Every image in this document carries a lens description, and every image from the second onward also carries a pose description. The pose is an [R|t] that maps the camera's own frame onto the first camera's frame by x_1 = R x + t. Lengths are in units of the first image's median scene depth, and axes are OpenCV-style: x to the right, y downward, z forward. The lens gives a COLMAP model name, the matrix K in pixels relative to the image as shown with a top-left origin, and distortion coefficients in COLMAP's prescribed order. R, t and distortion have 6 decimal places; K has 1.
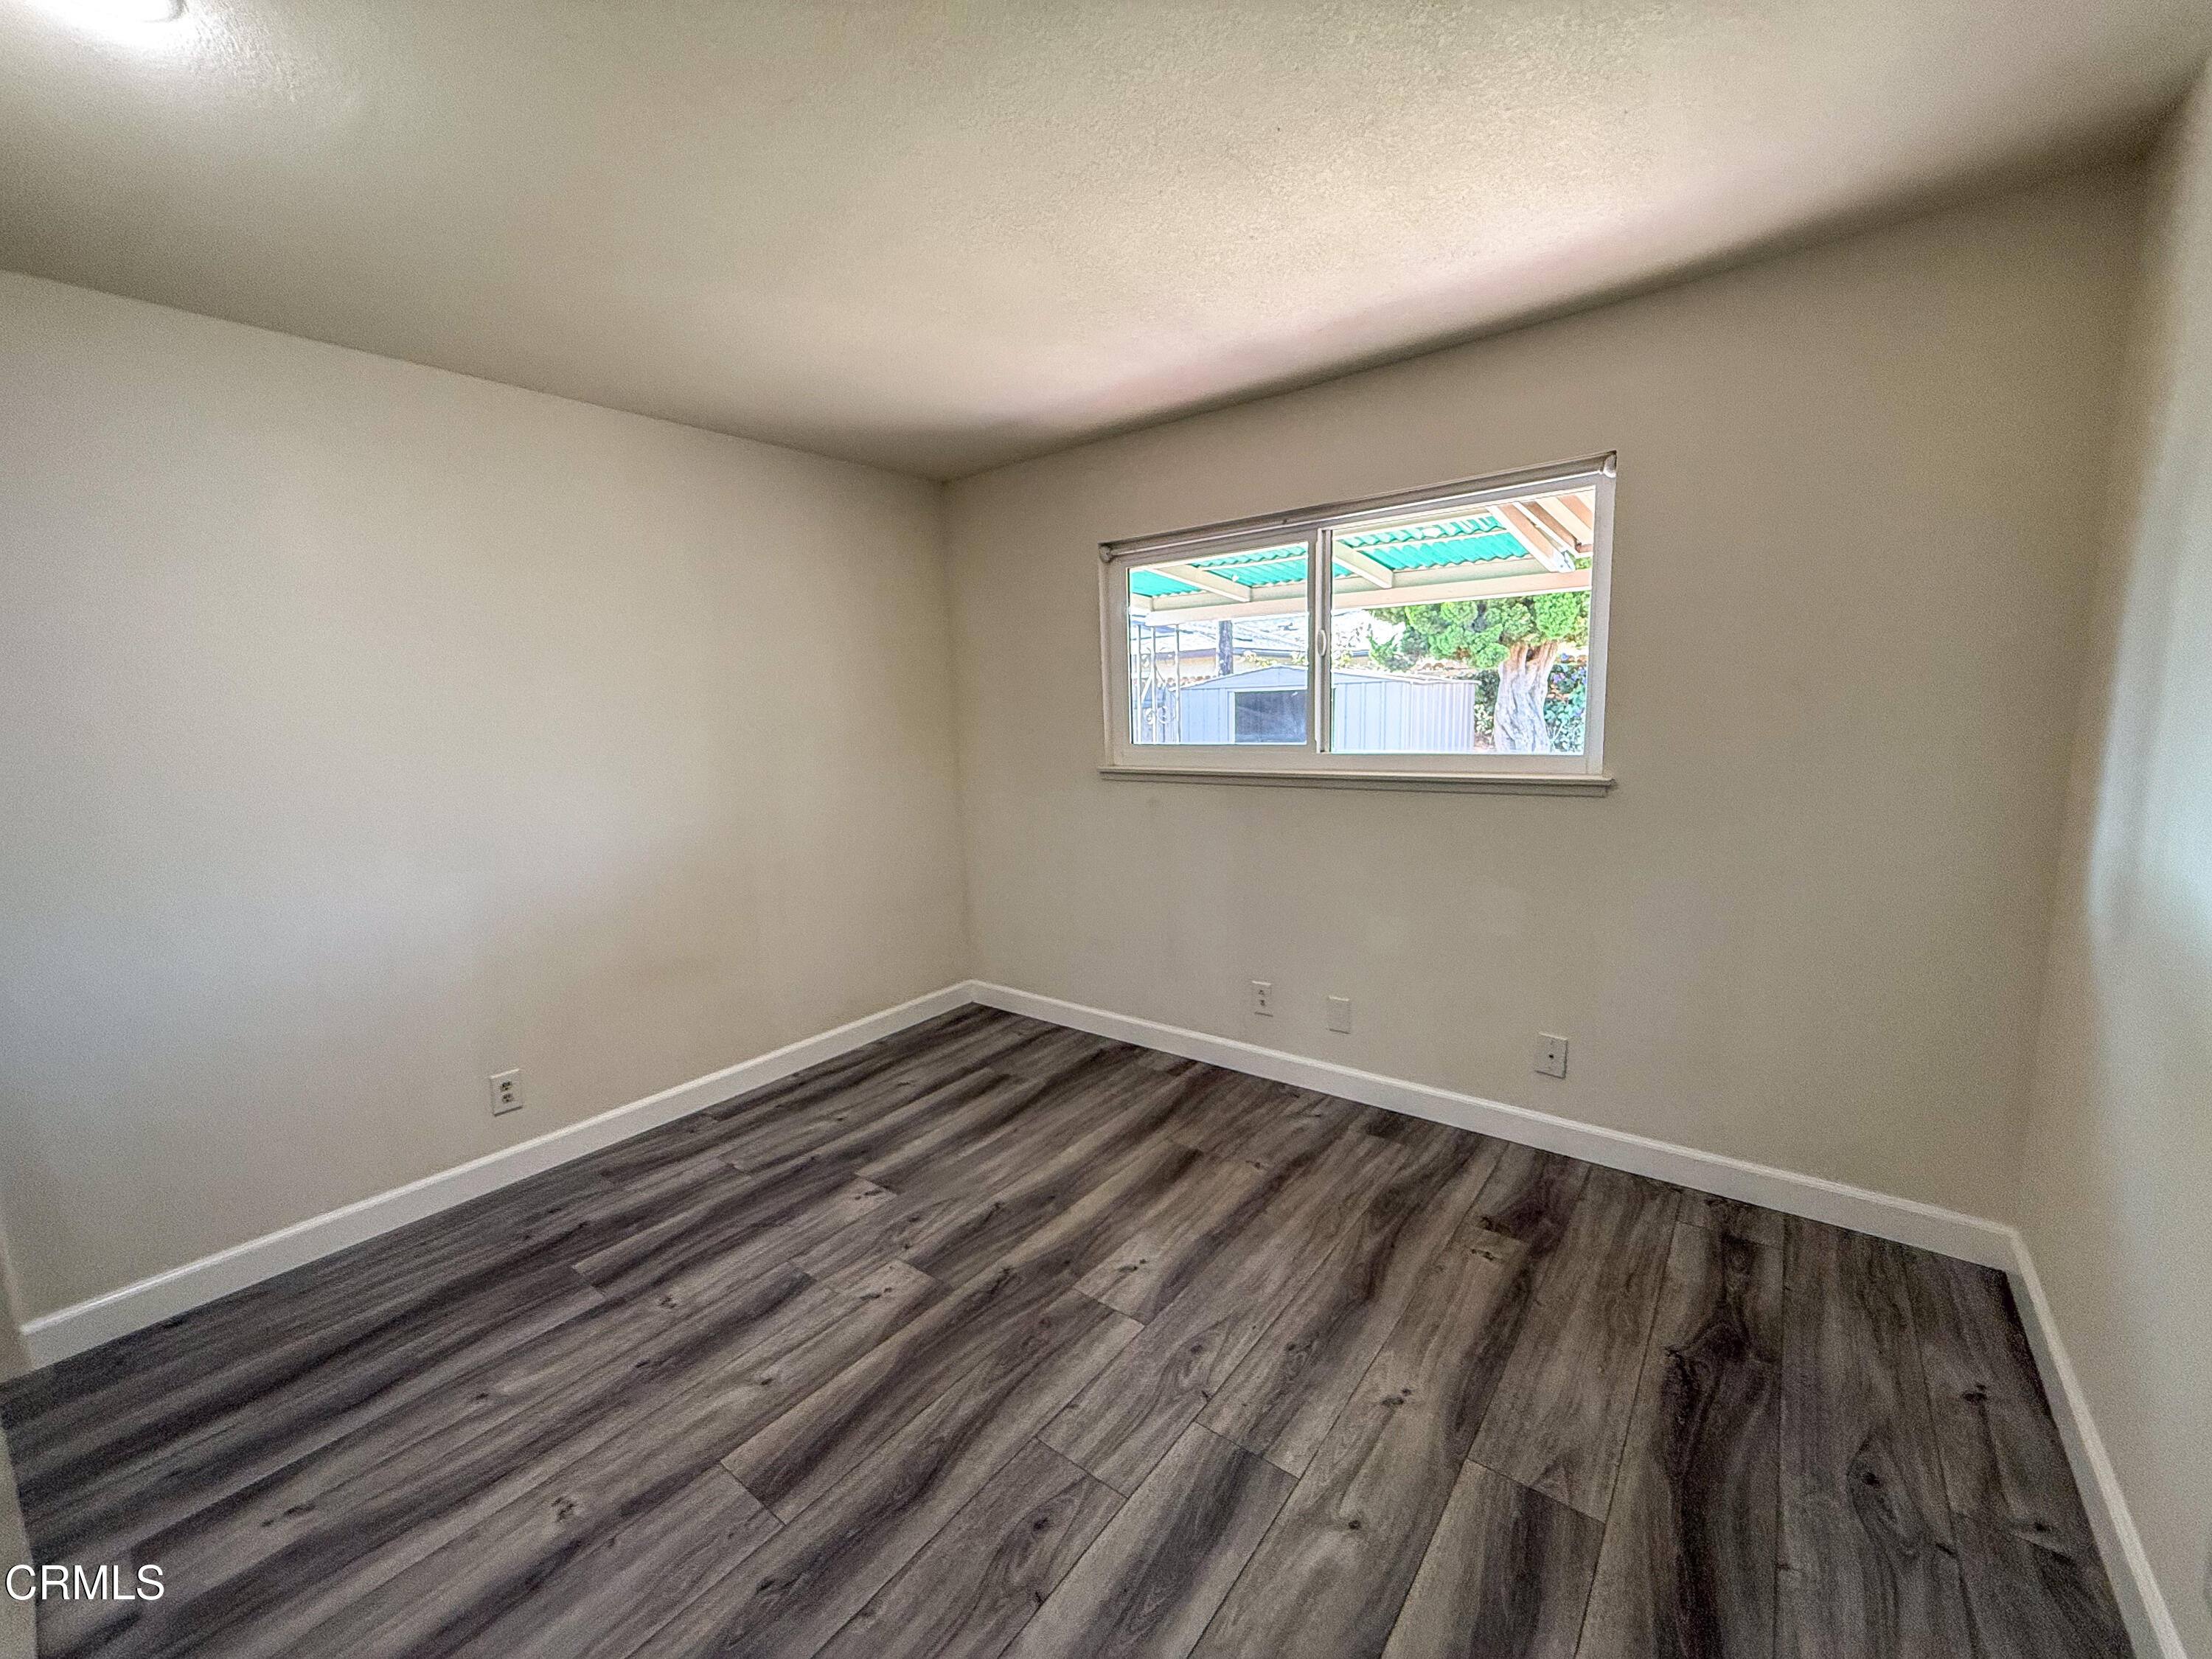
lens RADIAL K [[878.1, 0, 1098.1], [0, 878.1, 825.6], [0, 0, 1]] dist [-0.001984, 0.000072]
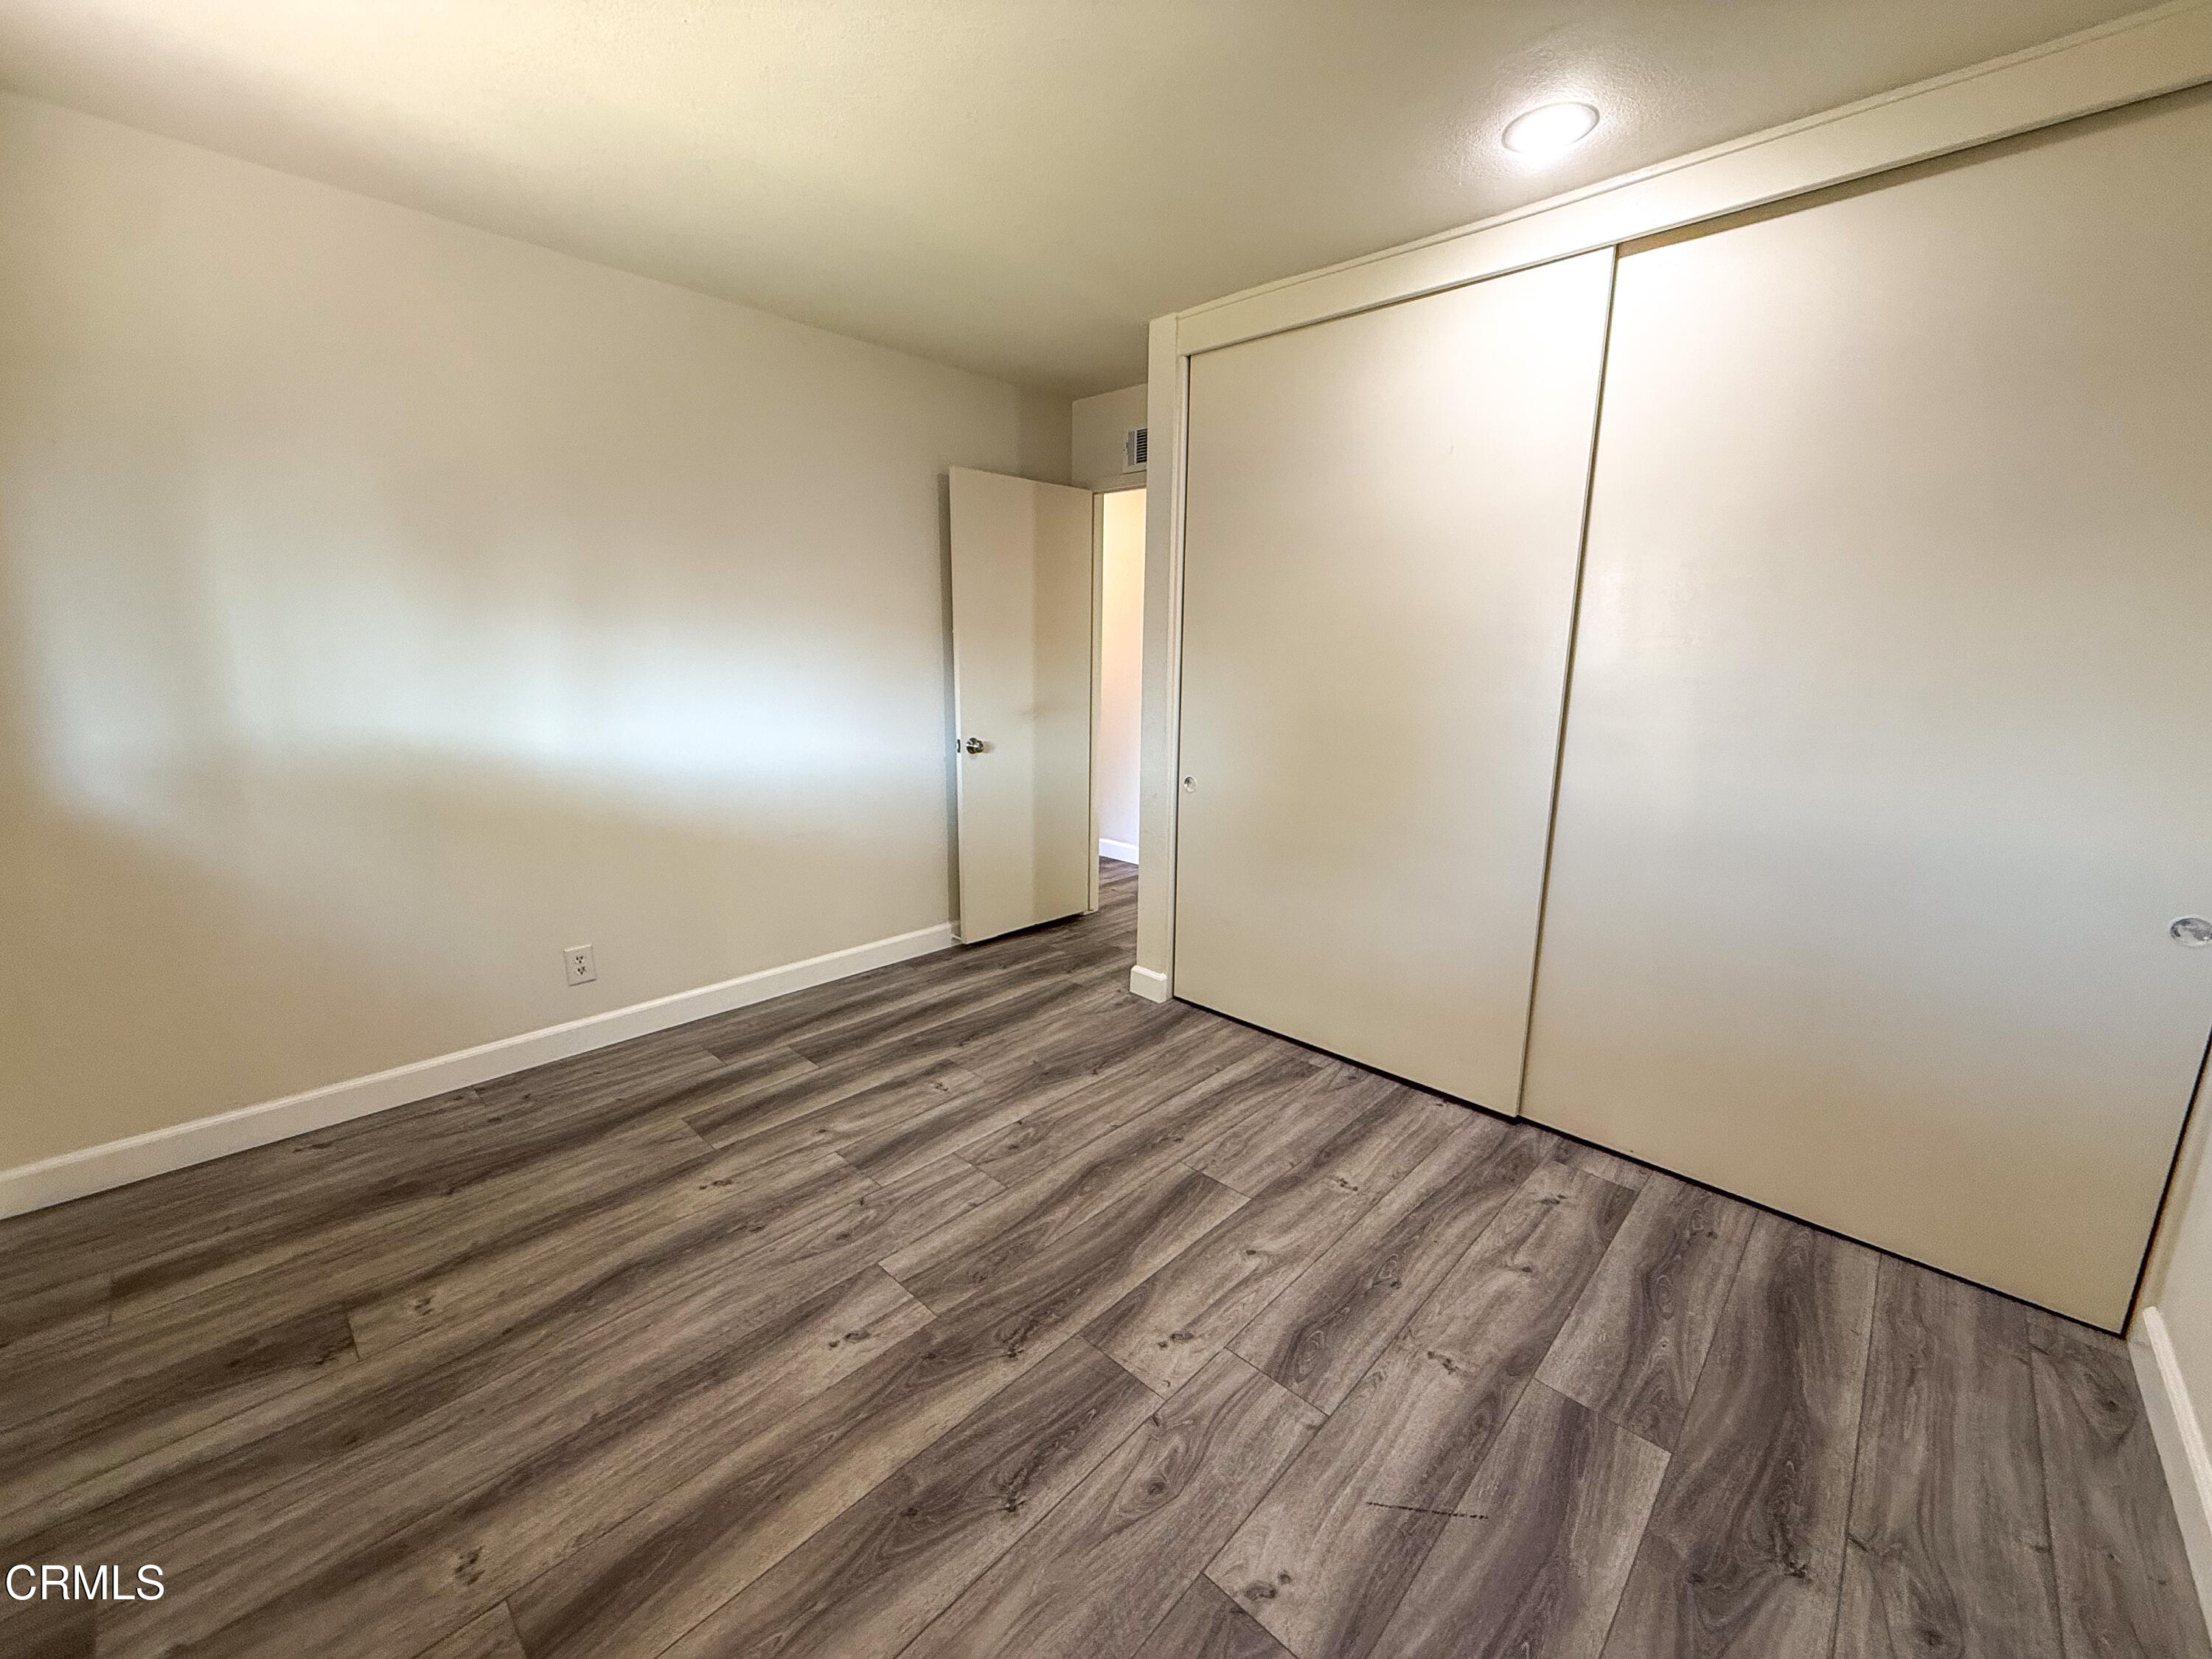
lens RADIAL K [[878.1, 0, 1098.1], [0, 878.1, 825.6], [0, 0, 1]] dist [-0.001984, 0.000072]
pose [[-0.995349, 0.002166, 0.096312, -0.279897], [0.033733, 0.944290, 0.327382, -0.188104], [-0.090237, 0.329108, -0.939971, 1.729108]]
